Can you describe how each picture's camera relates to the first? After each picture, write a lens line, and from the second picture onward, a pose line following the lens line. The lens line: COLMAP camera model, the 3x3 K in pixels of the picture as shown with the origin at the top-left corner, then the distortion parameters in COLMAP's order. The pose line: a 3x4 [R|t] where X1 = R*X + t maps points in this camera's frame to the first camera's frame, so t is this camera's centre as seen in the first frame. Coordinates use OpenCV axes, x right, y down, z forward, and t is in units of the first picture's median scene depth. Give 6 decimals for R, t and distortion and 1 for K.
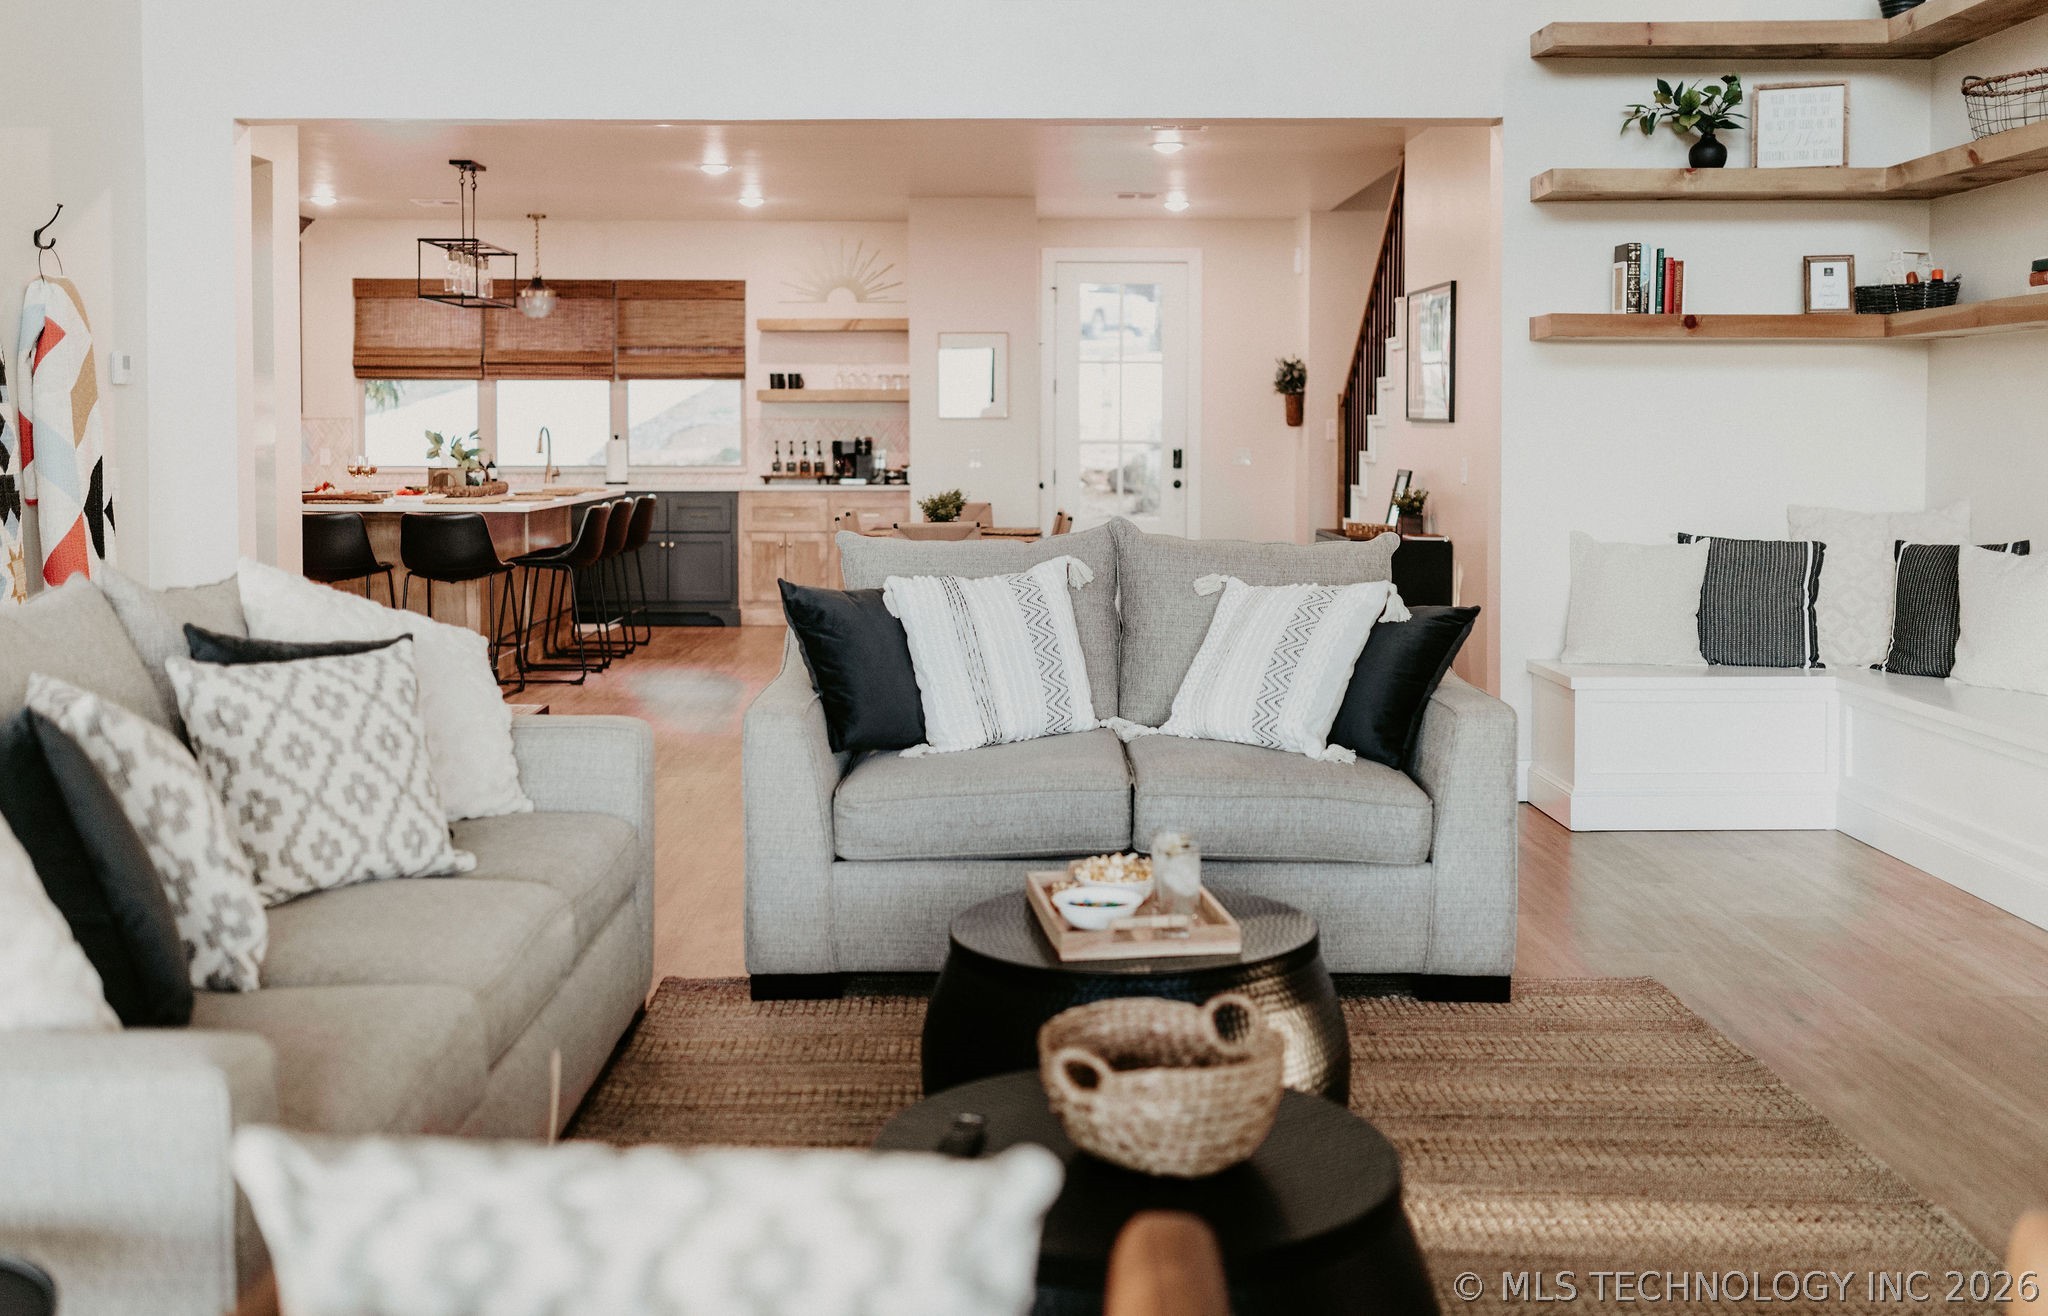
lens RADIAL K [[1962.3, 0, 1030.7], [0, 1962.3, 506.0], [0, 0, 1]] dist [0.003250, 0.003439]
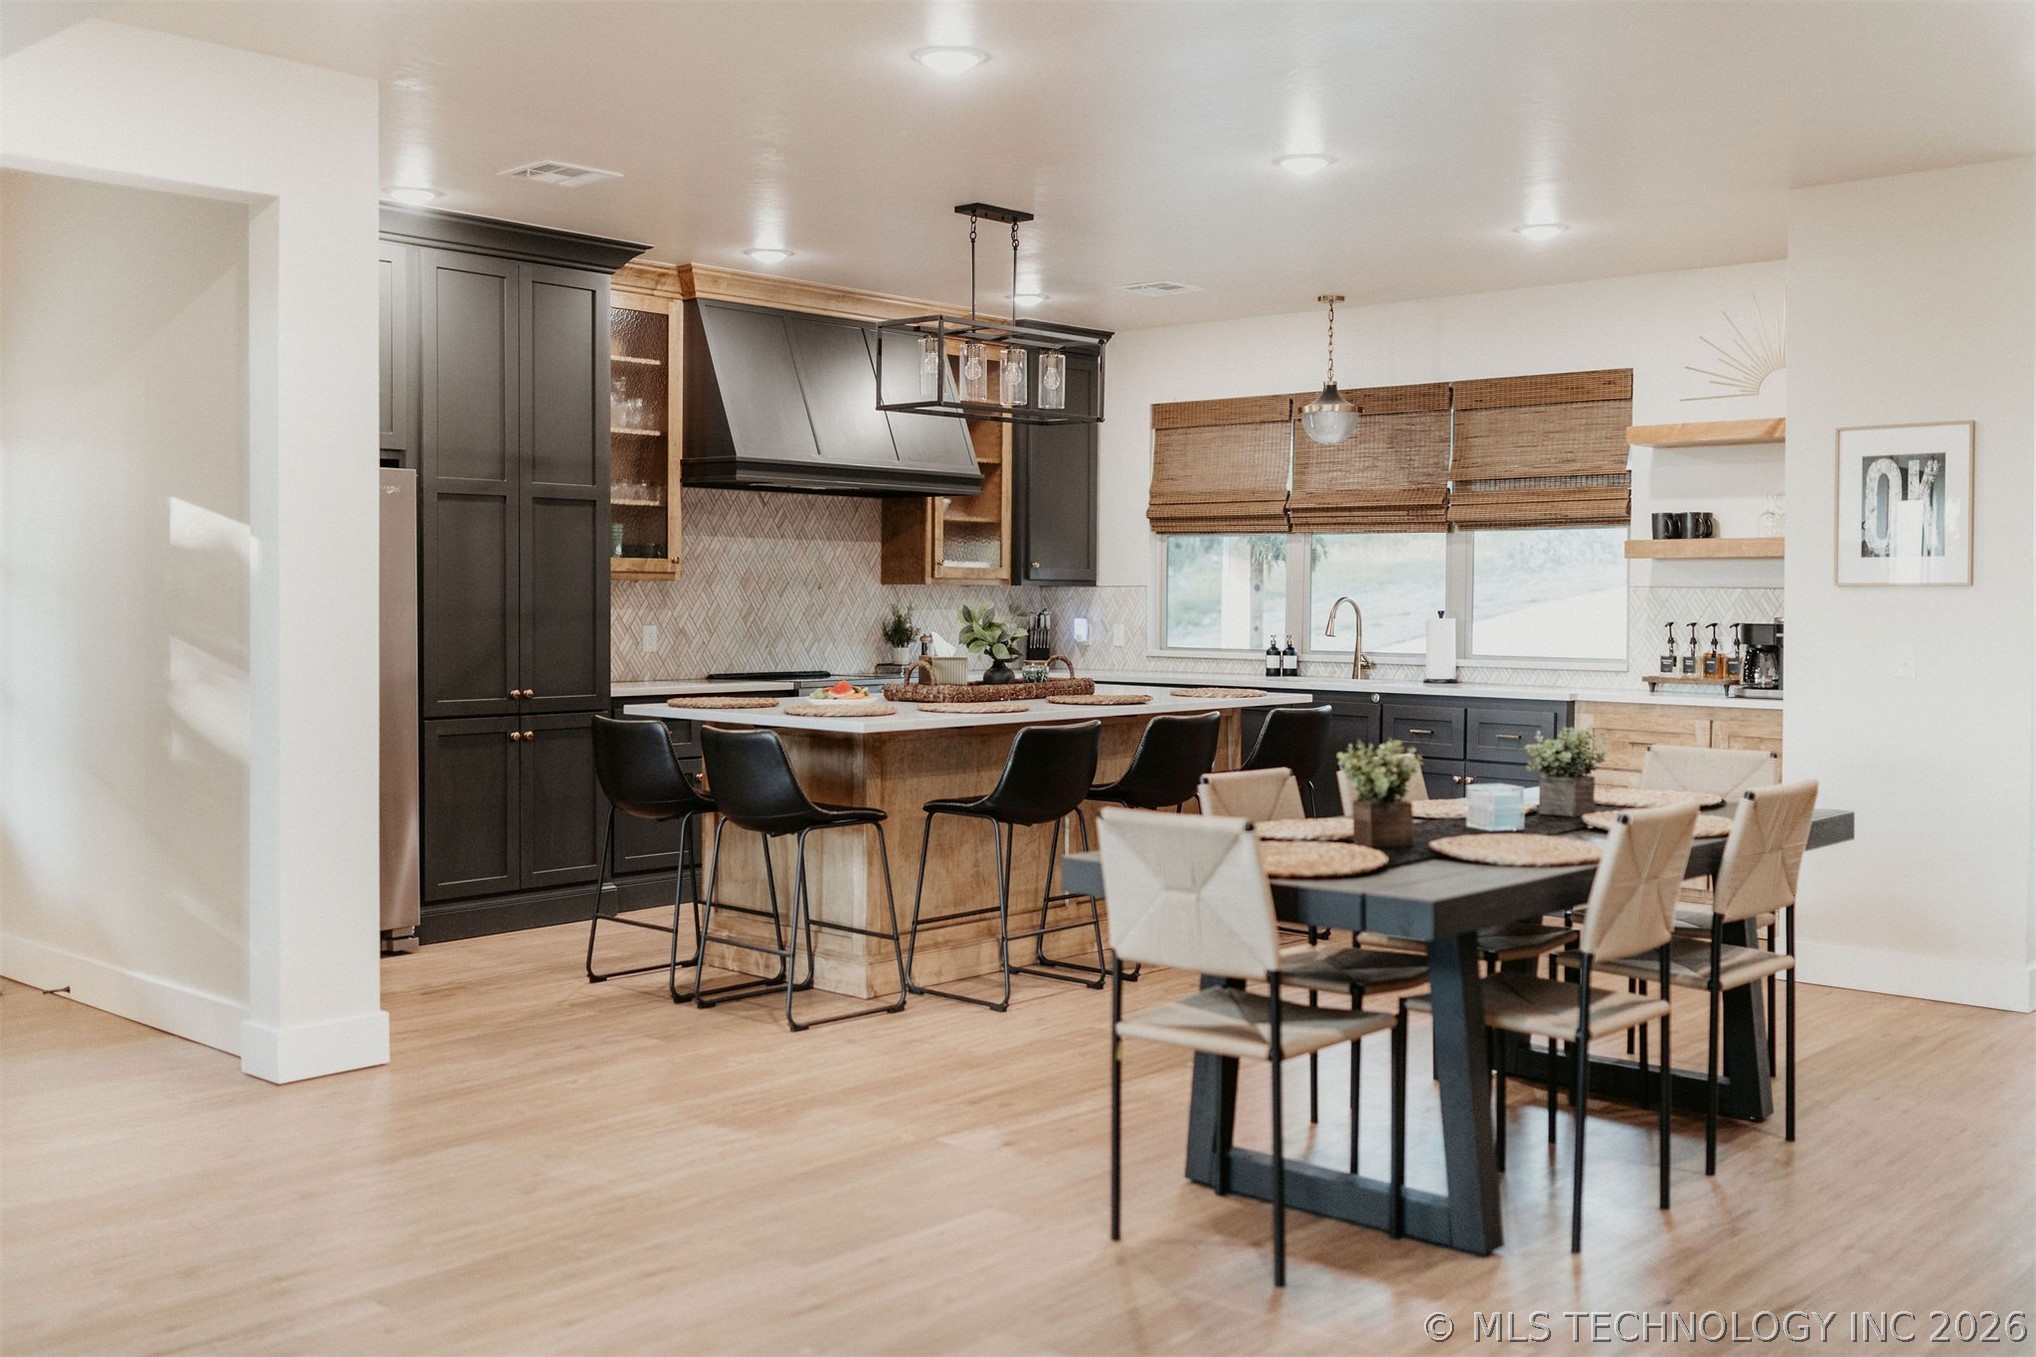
lens RADIAL K [[1950.4, 0, 1021.1], [0, 1950.4, 645.7], [0, 0, 1]] dist [0.008640, 0.005401]
pose [[0.726536, 0.021486, -0.686792, 0.189805], [-0.031798, 0.999492, -0.002370, -0.022727], [0.686392, 0.023560, 0.726850, 0.525463]]
